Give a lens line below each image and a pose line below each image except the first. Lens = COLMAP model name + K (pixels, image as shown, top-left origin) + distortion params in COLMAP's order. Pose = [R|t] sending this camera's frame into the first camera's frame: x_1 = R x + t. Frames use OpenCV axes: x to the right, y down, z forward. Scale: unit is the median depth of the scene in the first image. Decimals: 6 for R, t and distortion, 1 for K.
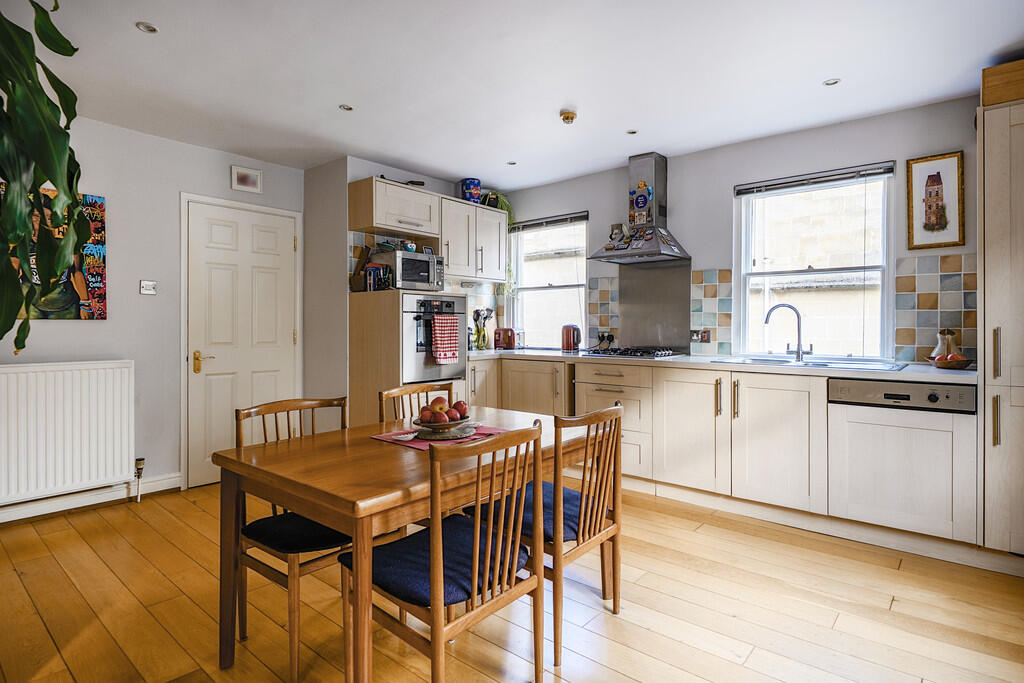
lens RADIAL K [[543.2, 0, 516.9], [0, 543.2, 328.8], [0, 0, 1]] dist [-0.002848, 0.000530]
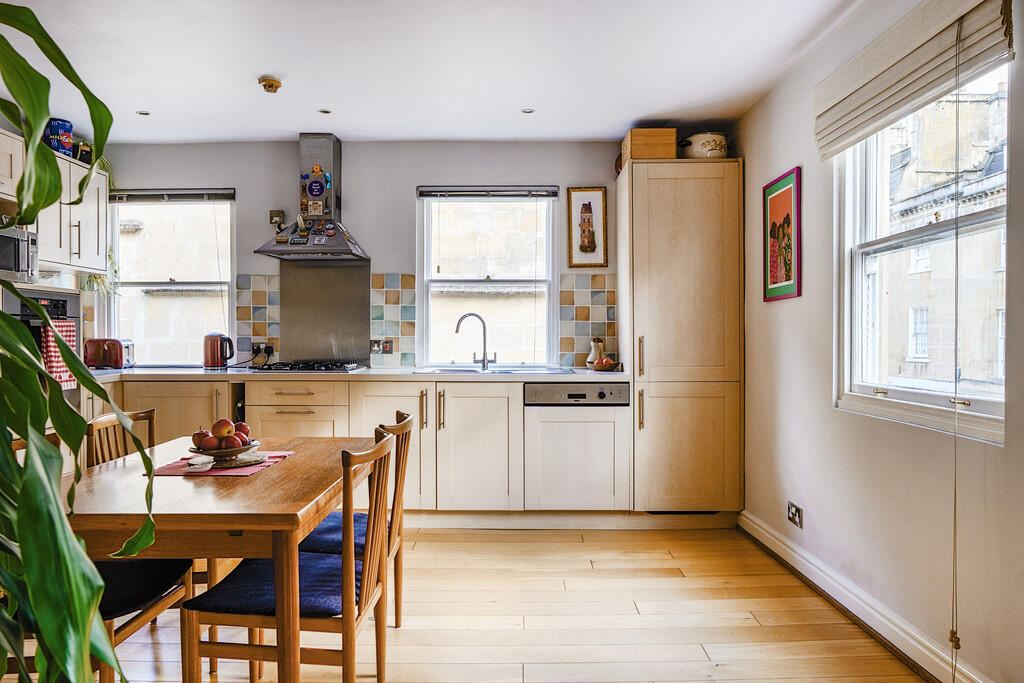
lens RADIAL K [[747.4, 0, 512.0], [0, 747.4, 341.5], [0, 0, 1]] dist [-0.001652, 0.000576]
pose [[0.773031, -0.005921, 0.634341, -0.310095], [0.004644, 0.999982, 0.003674, 0.001566], [-0.634352, 0.000106, 0.773044, -0.108327]]
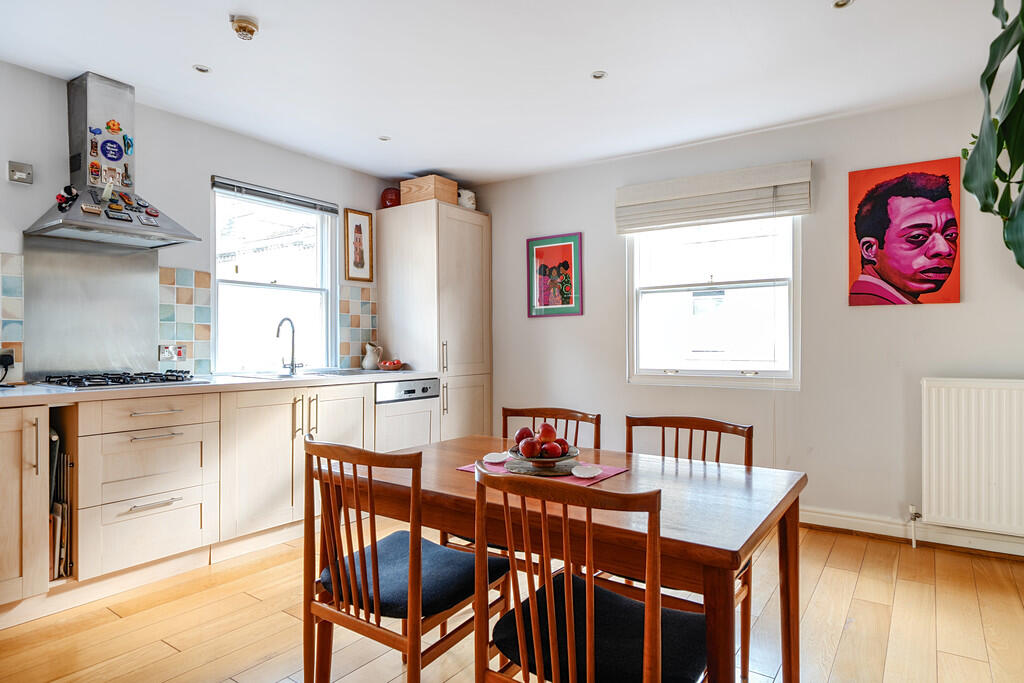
lens RADIAL K [[587.8, 0, 506.2], [0, 587.8, 340.9], [0, 0, 1]] dist [-0.005093, -0.000250]
pose [[-0.082712, 0.004355, 0.996564, -0.582526], [0.008003, 0.999961, -0.003706, 0.004039], [-0.996541, 0.007669, -0.082744, 0.652641]]
